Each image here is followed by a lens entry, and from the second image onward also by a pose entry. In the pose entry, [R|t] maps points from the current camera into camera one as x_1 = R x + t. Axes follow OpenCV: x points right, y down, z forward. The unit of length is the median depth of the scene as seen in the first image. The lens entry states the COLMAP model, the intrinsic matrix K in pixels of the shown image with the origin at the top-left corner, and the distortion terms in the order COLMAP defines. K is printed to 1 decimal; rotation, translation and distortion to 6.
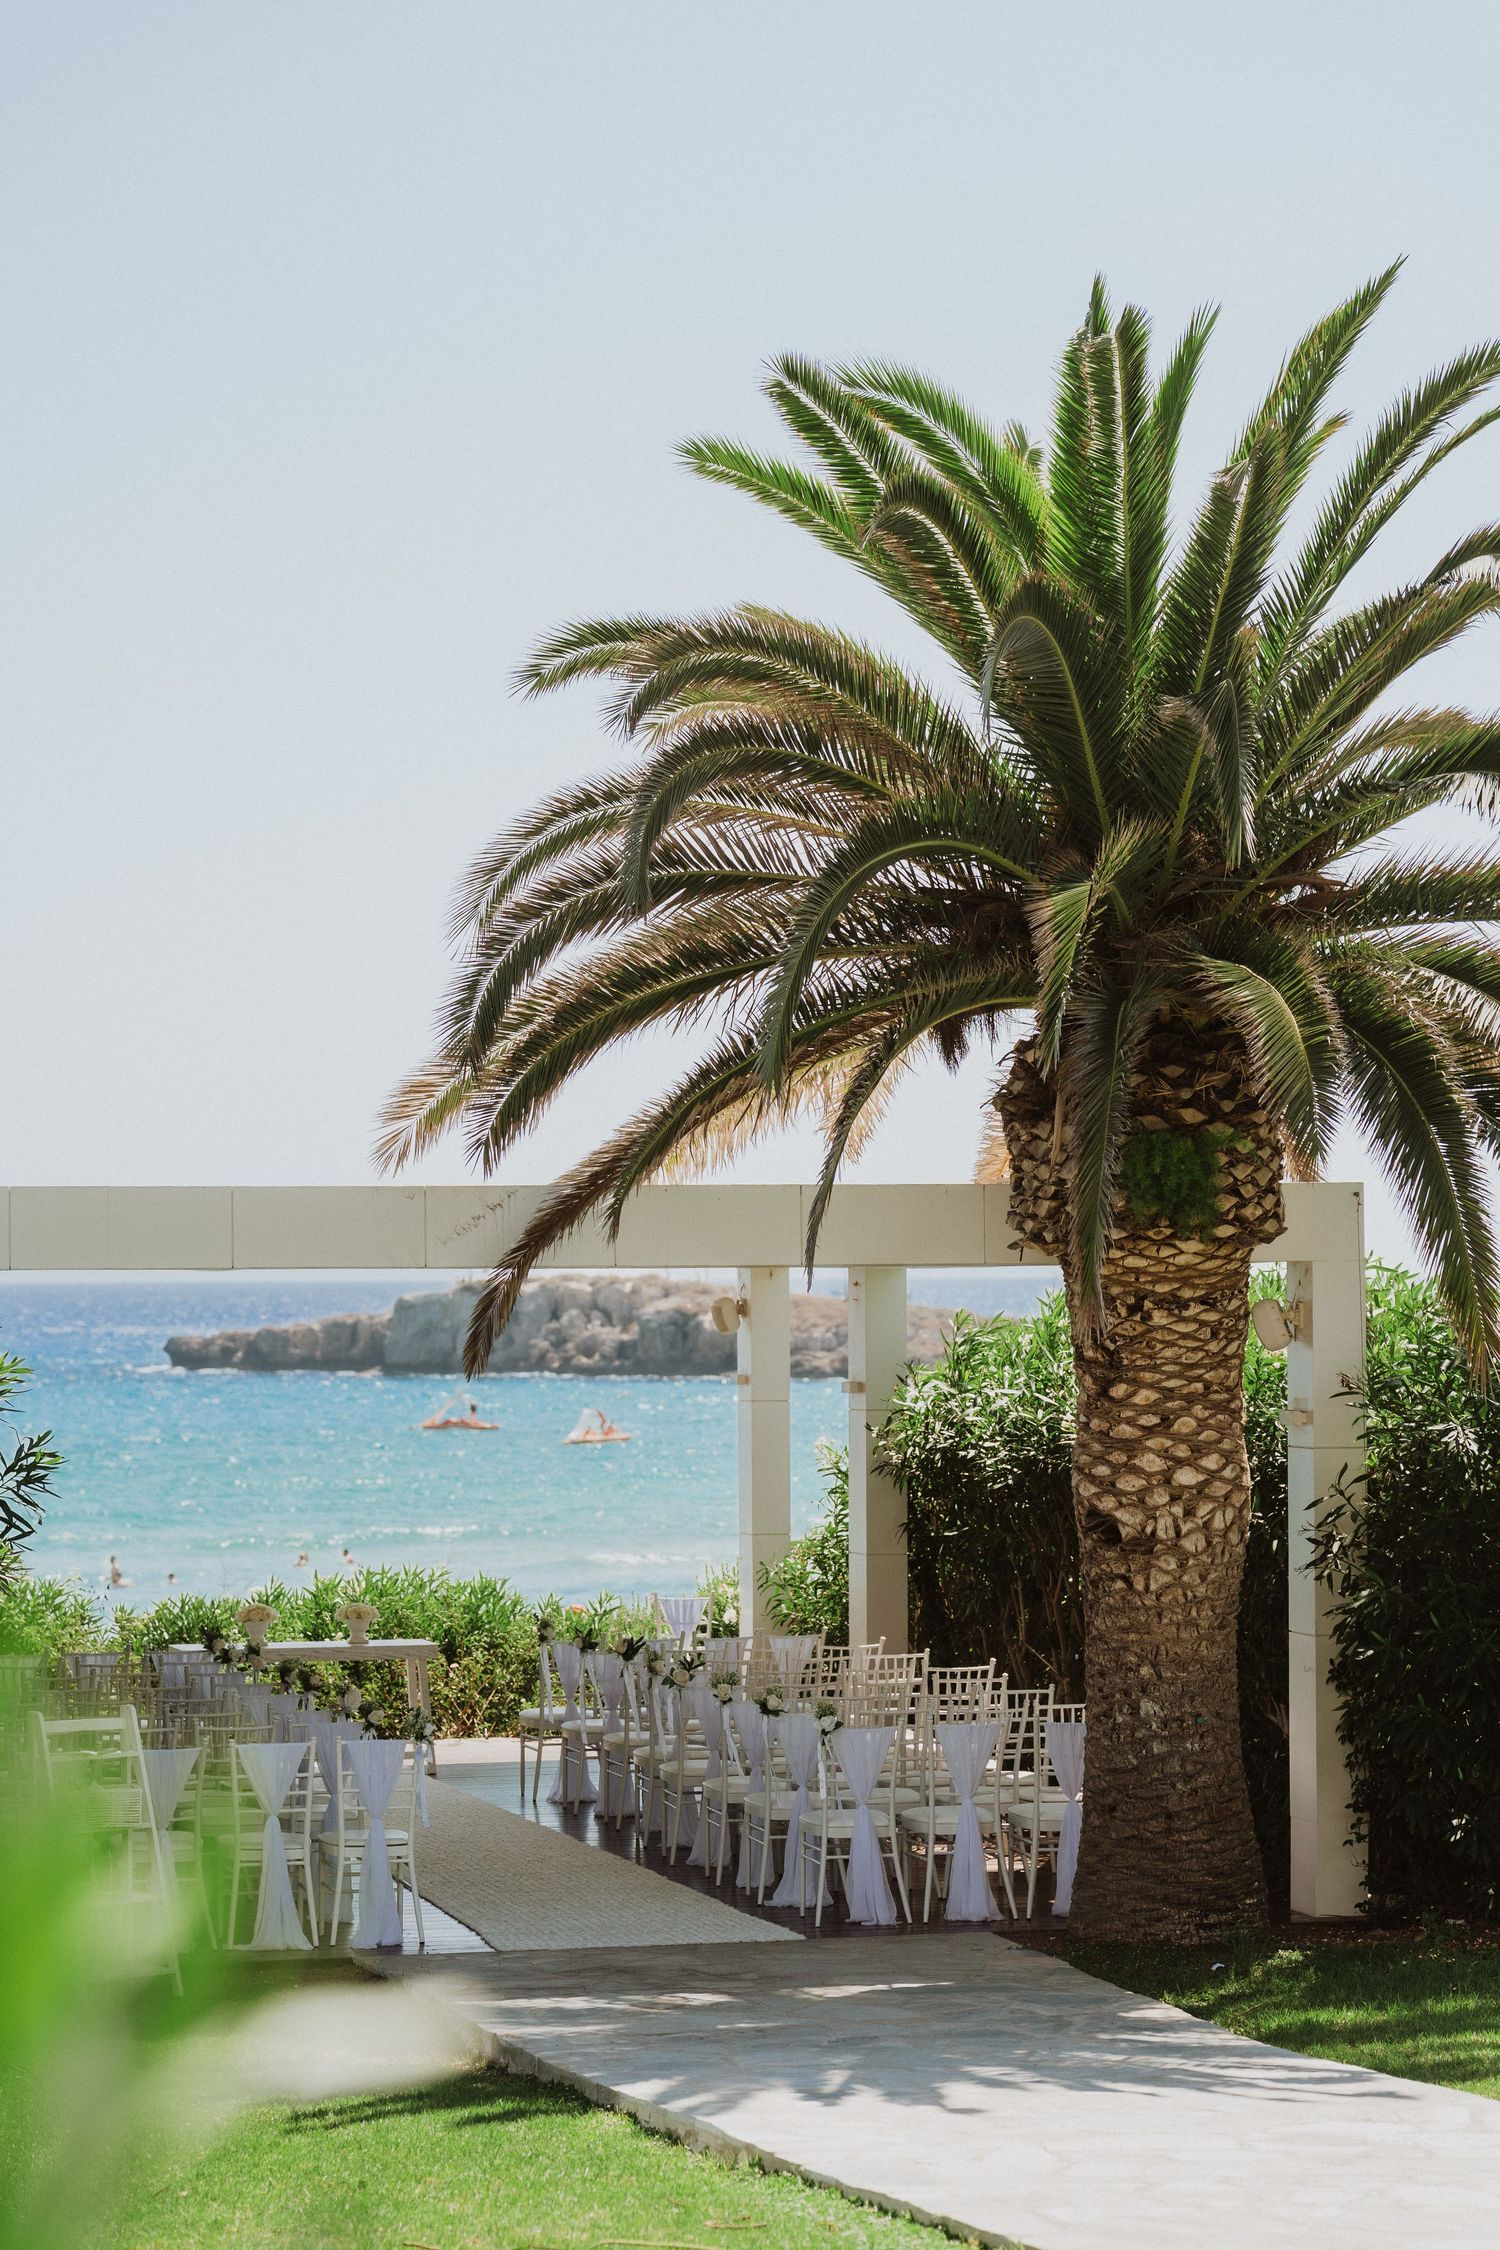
lens RADIAL K [[5219.4, 0, 750.0], [0, 5219.4, 1125.0], [0, 0, 1]] dist [0.006717, -0.070404]
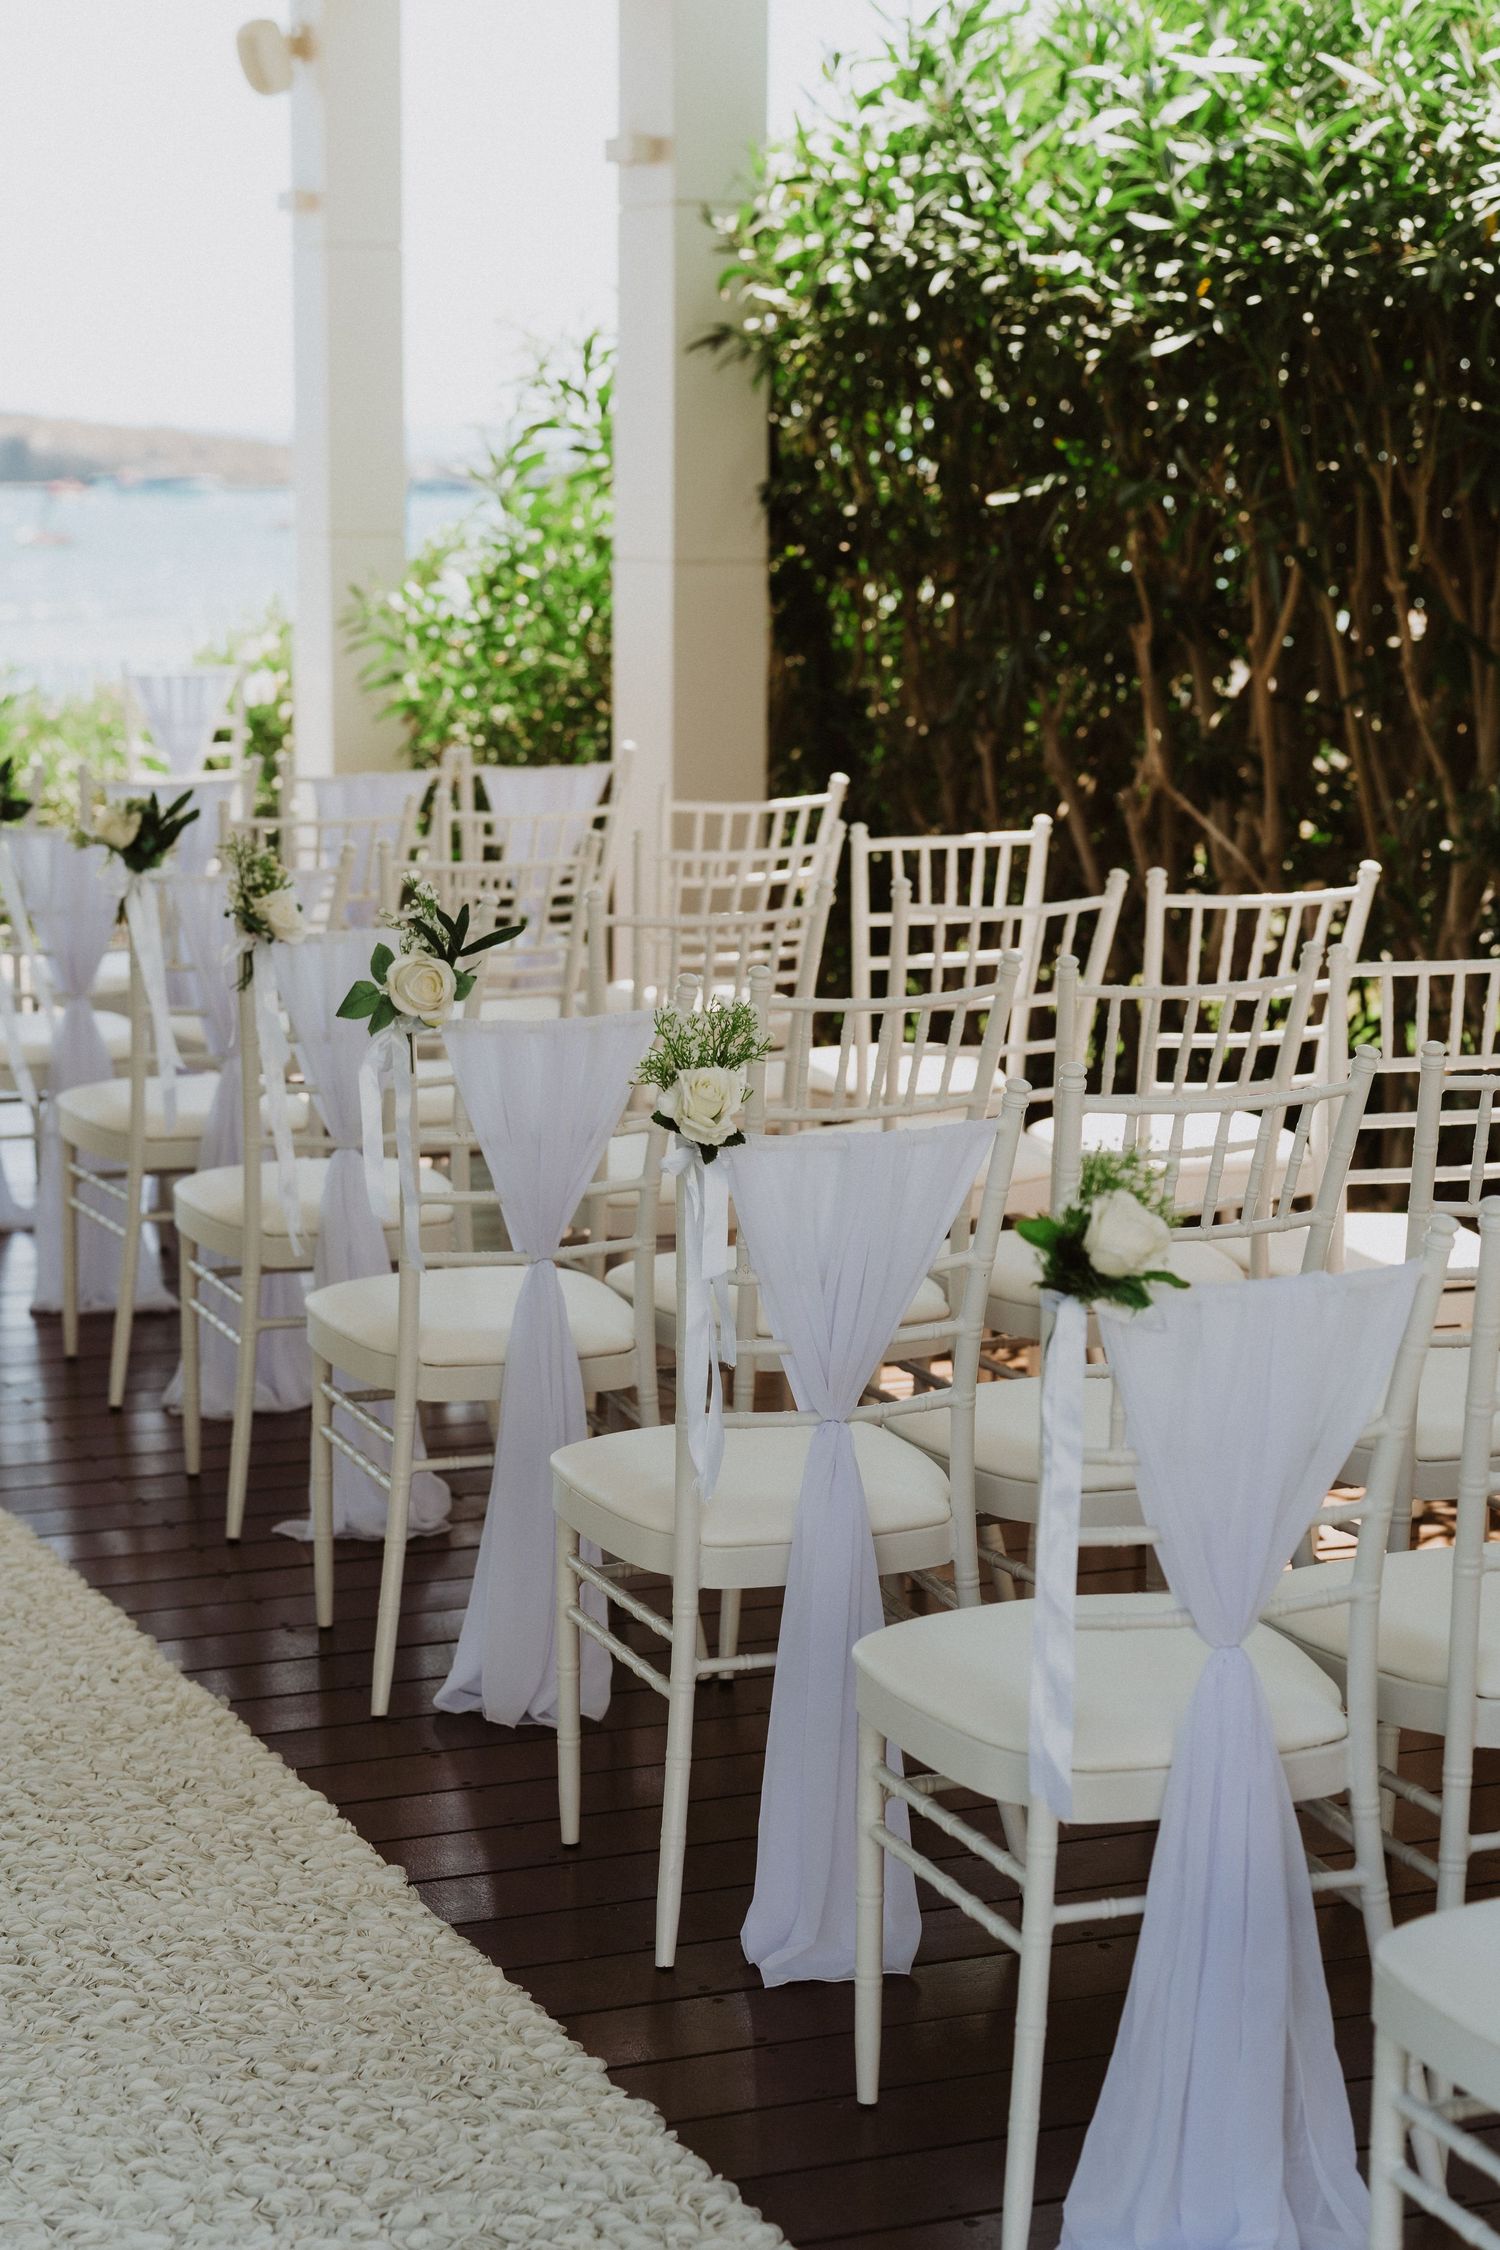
lens RADIAL K [[4221.2, 0, 750.0], [0, 4221.2, 1125.0], [0, 0, 1]] dist [-0.249154, 0.021500]
pose [[0.986186, -0.011558, 0.165240, -0.026196], [-0.021287, 0.980447, 0.195626, 0.061865], [-0.164271, -0.196441, 0.966657, 0.682033]]
